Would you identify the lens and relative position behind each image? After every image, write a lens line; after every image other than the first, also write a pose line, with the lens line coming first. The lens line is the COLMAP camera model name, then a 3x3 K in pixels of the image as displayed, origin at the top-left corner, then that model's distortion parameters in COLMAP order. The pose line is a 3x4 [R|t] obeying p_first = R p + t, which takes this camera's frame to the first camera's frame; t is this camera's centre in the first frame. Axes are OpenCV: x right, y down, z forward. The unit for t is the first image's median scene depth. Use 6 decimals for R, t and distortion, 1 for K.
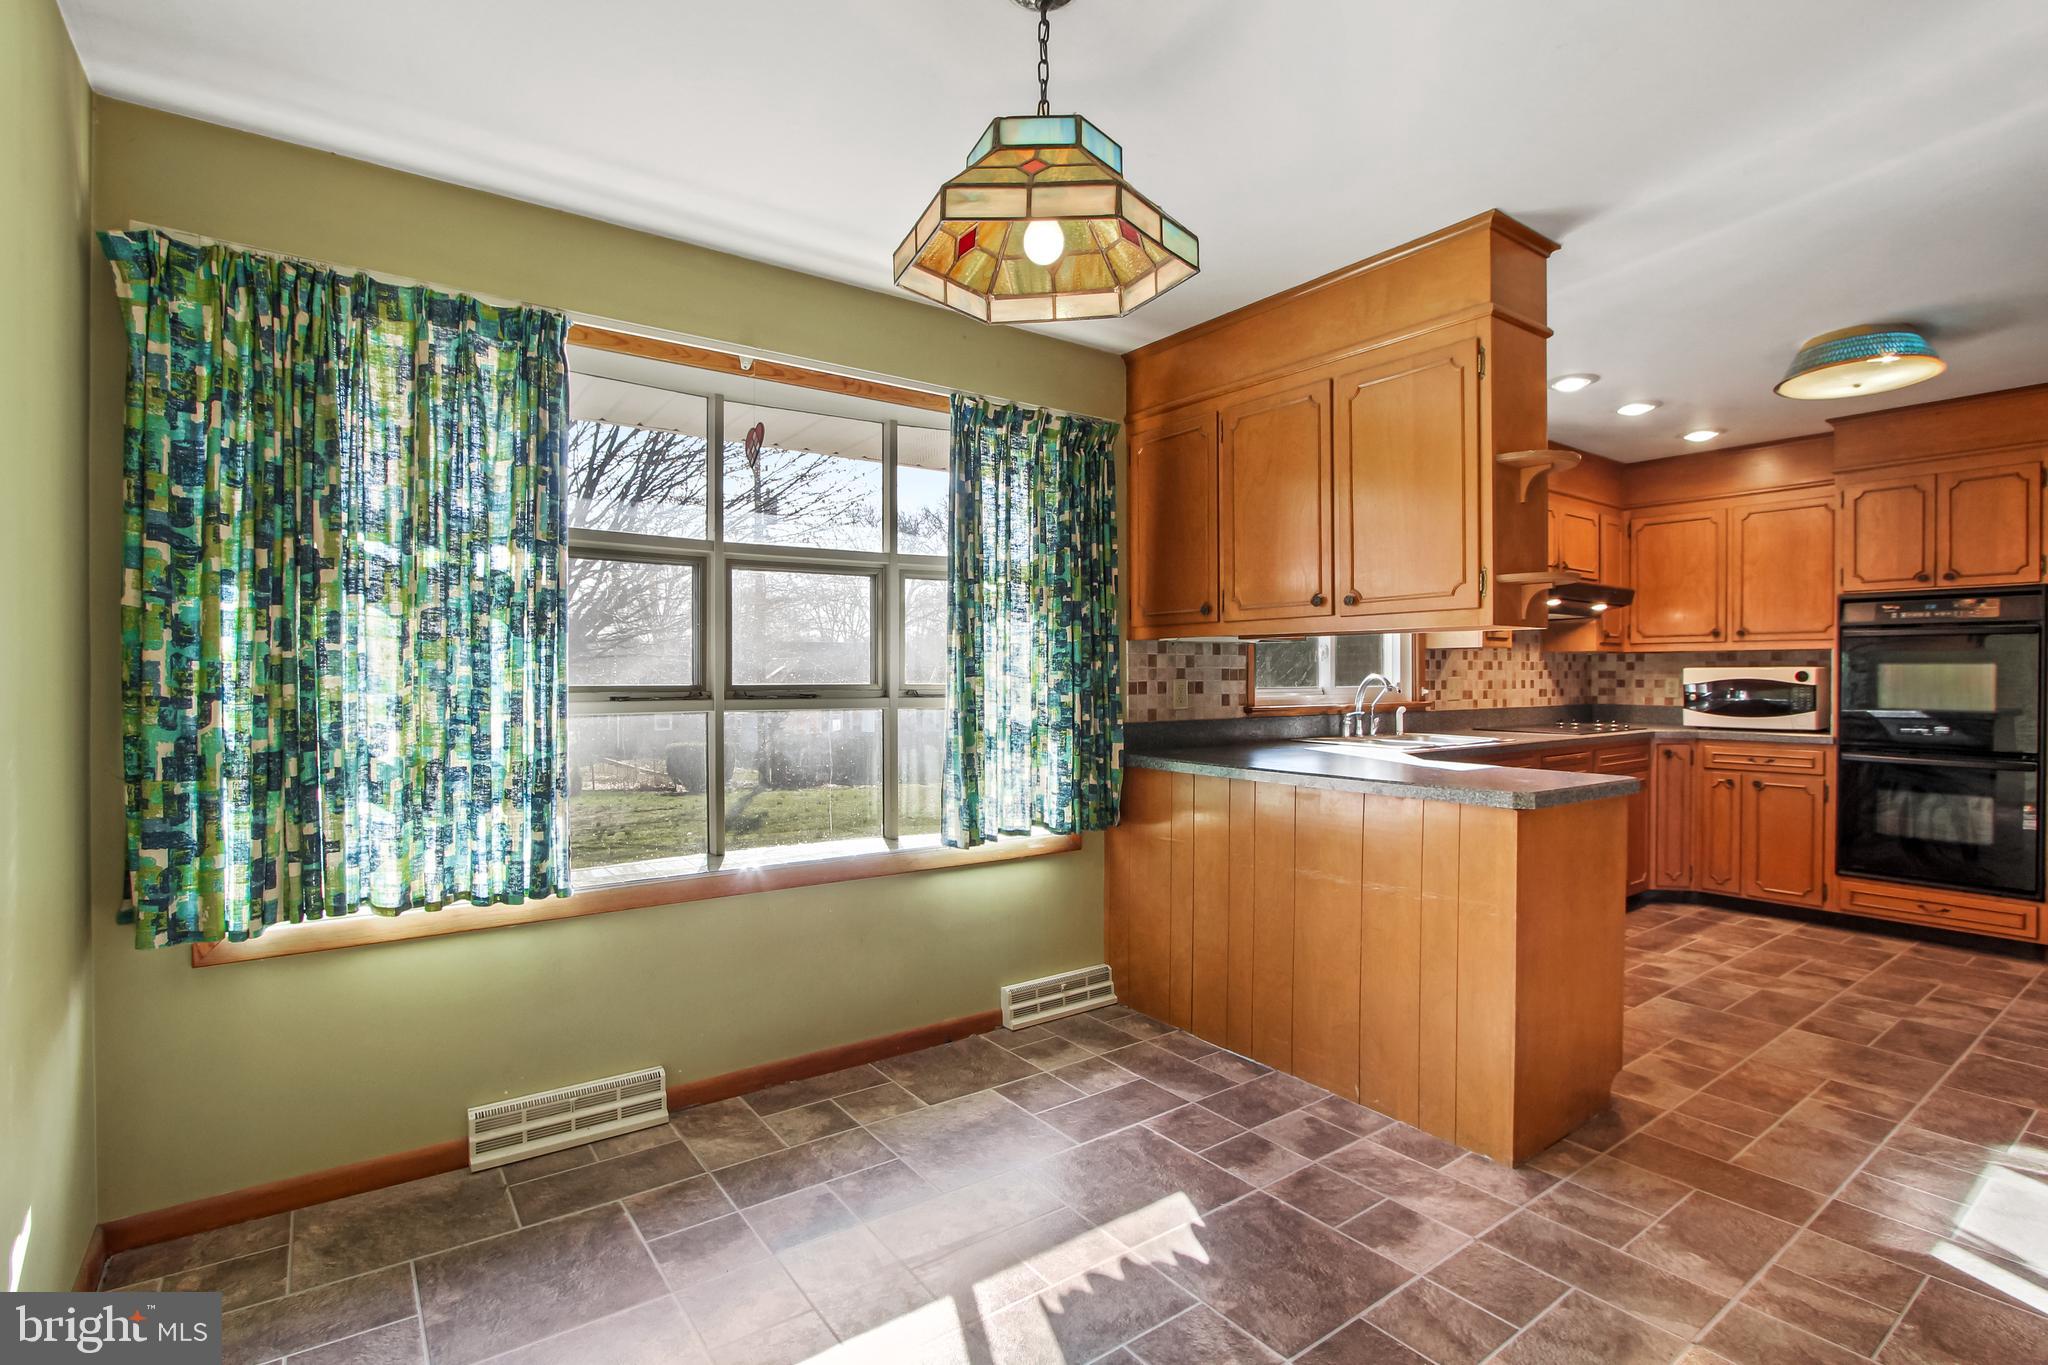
lens RADIAL K [[960.4, 0, 1027.2], [0, 960.4, 677.1], [0, 0, 1]] dist [-0.012532, 0.000343]
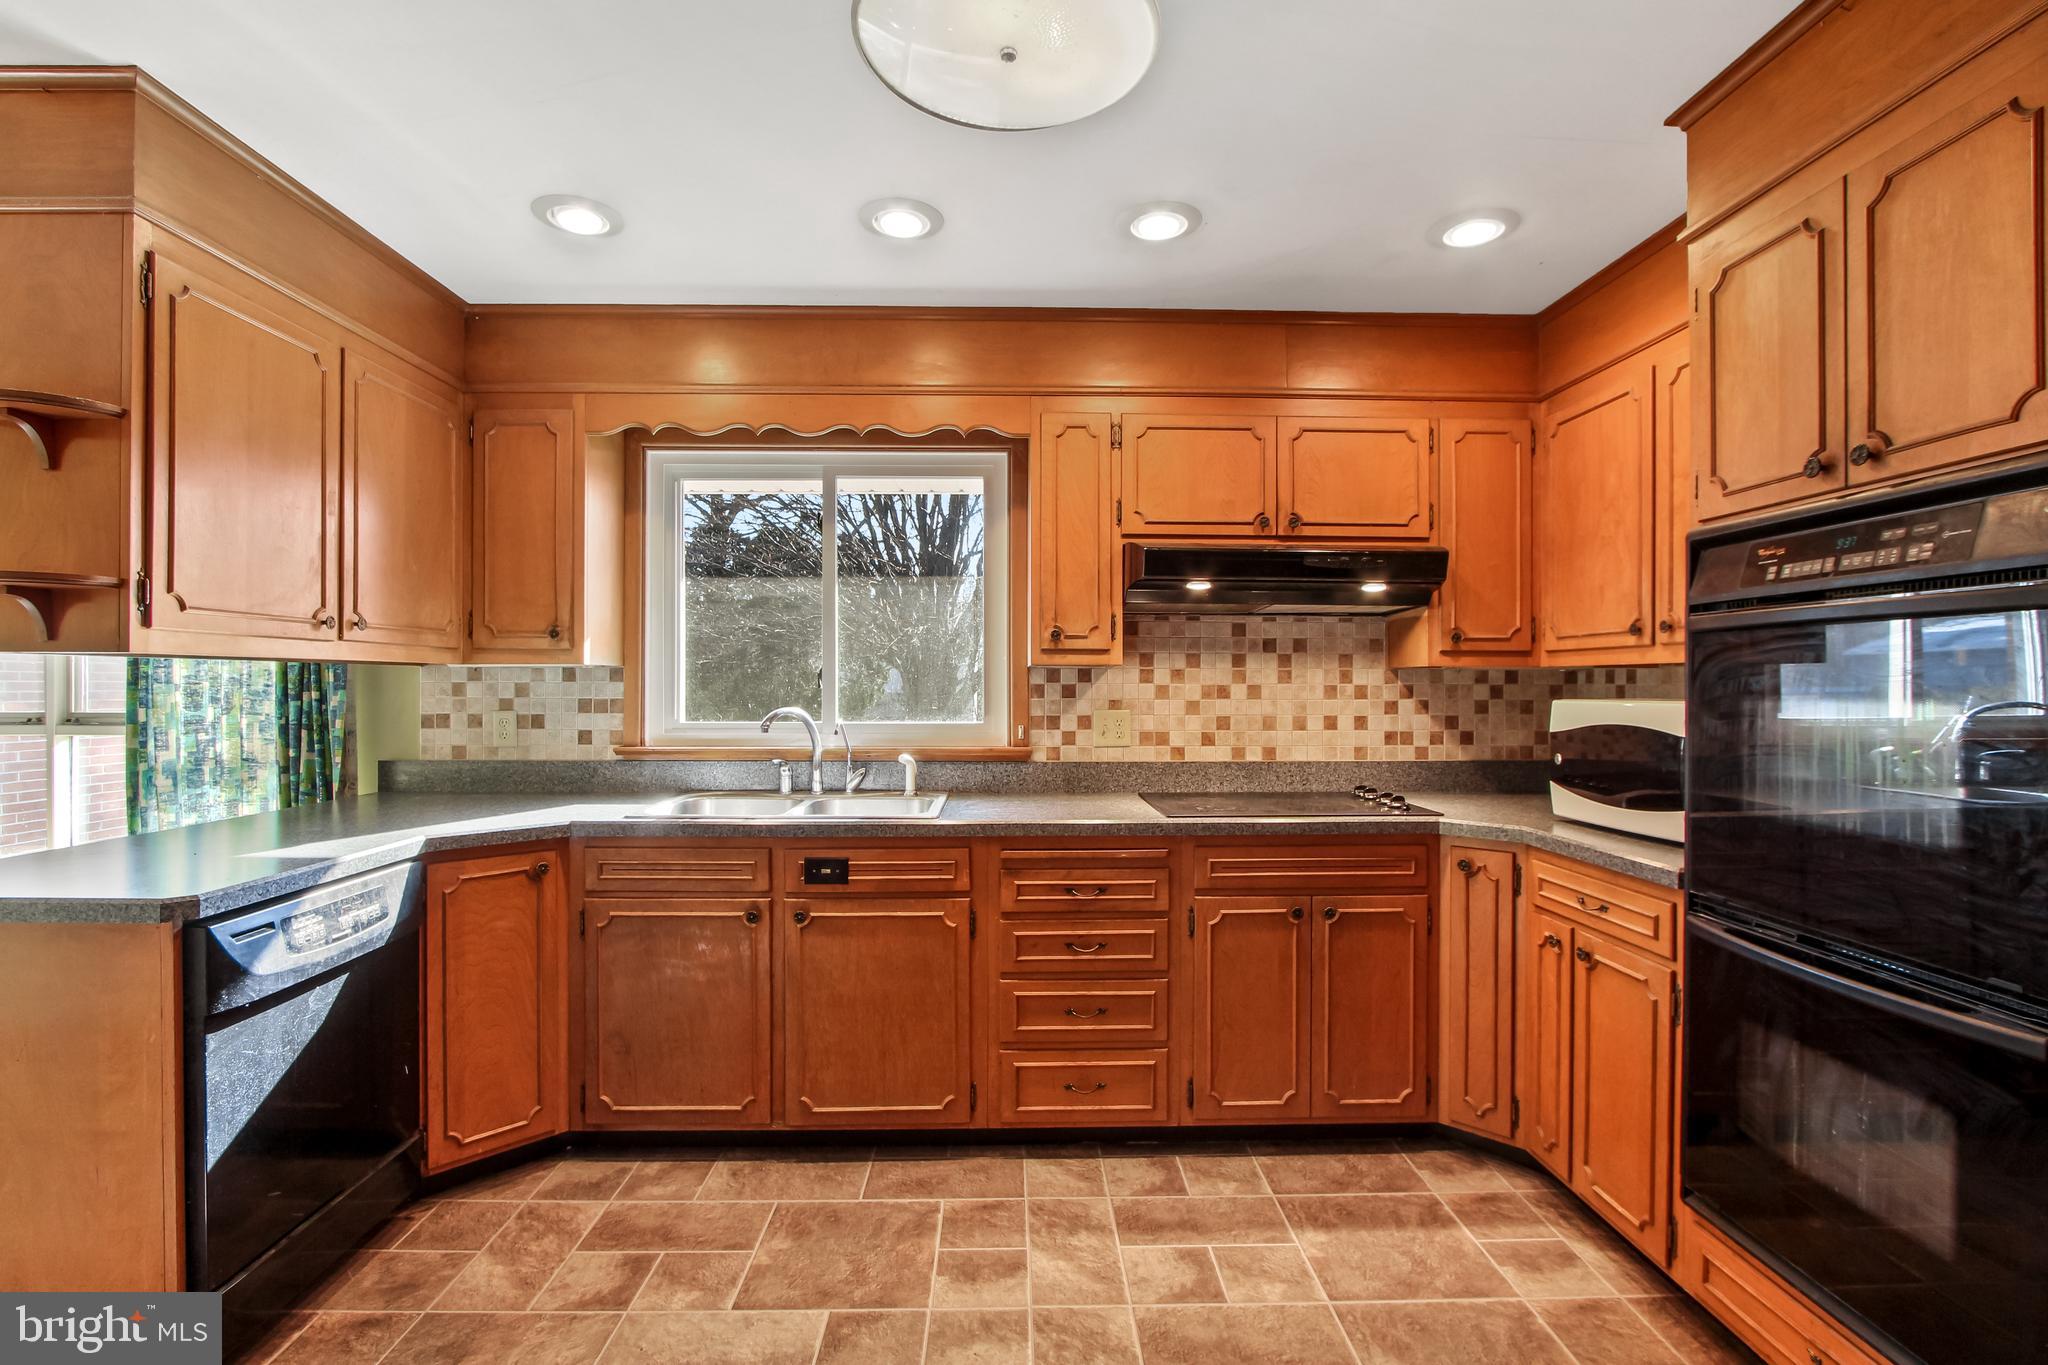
lens RADIAL K [[960.4, 0, 1020.2], [0, 960.4, 679.1], [0, 0, 1]] dist [-0.012532, 0.000343]
pose [[0.816026, -0.001831, -0.578013, 0.899144], [-0.002860, 0.999970, -0.007205, -0.018846], [0.578009, 0.007532, 0.815996, 0.518471]]
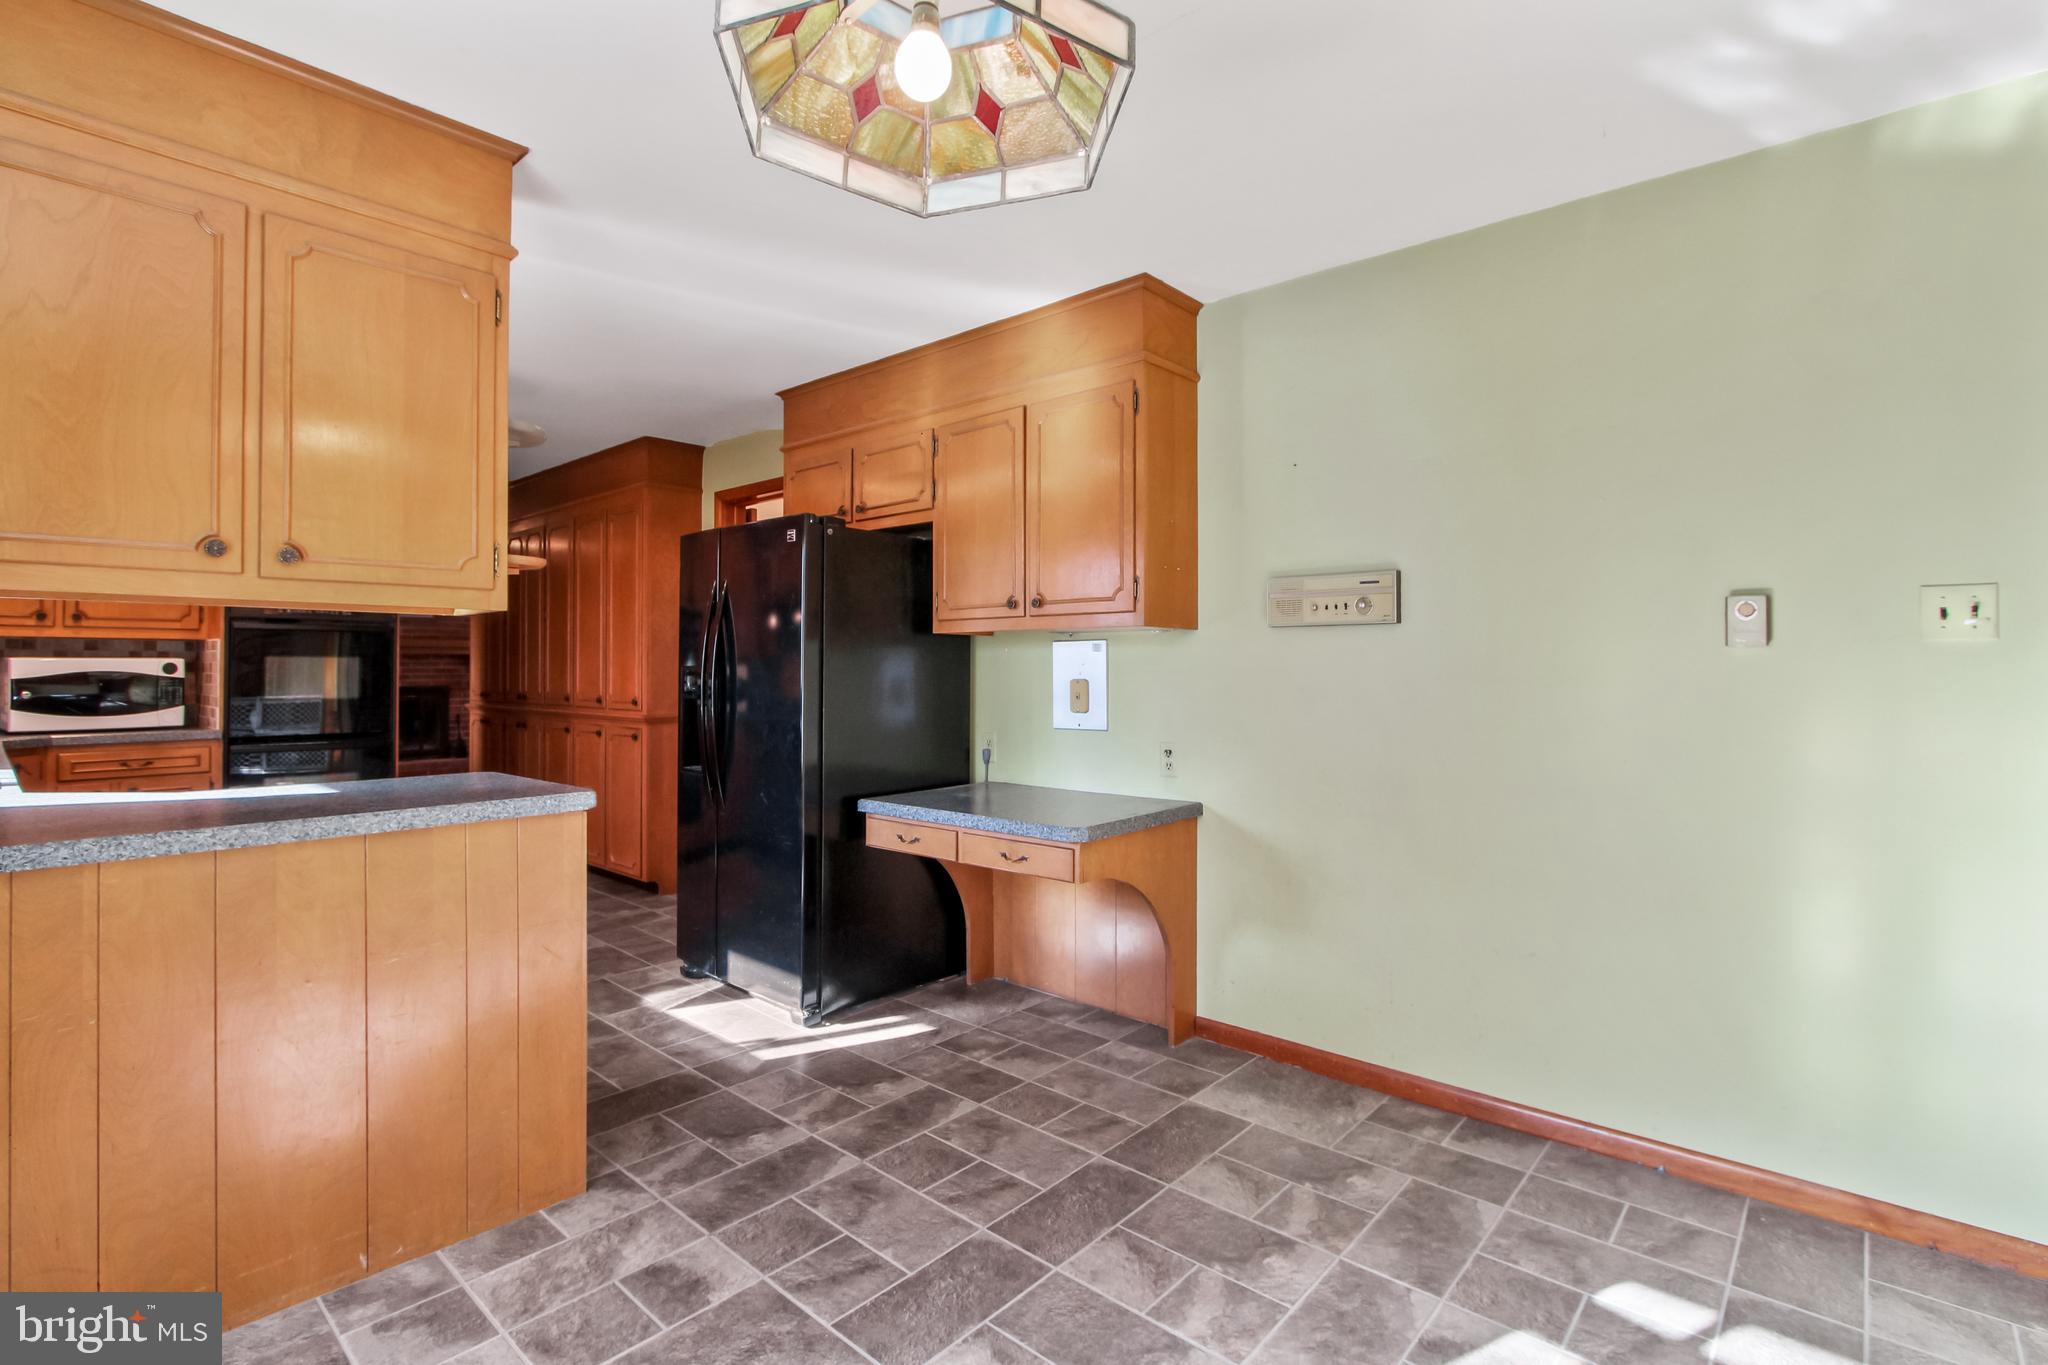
lens RADIAL K [[960.4, 0, 1010.2], [0, 960.4, 663.1], [0, 0, 1]] dist [-0.012532, 0.000343]
pose [[-0.197453, 0.005344, 0.980298, -0.273357], [0.001285, 0.999986, -0.005192, -0.000073], [-0.980311, 0.000235, -0.197457, 0.426944]]
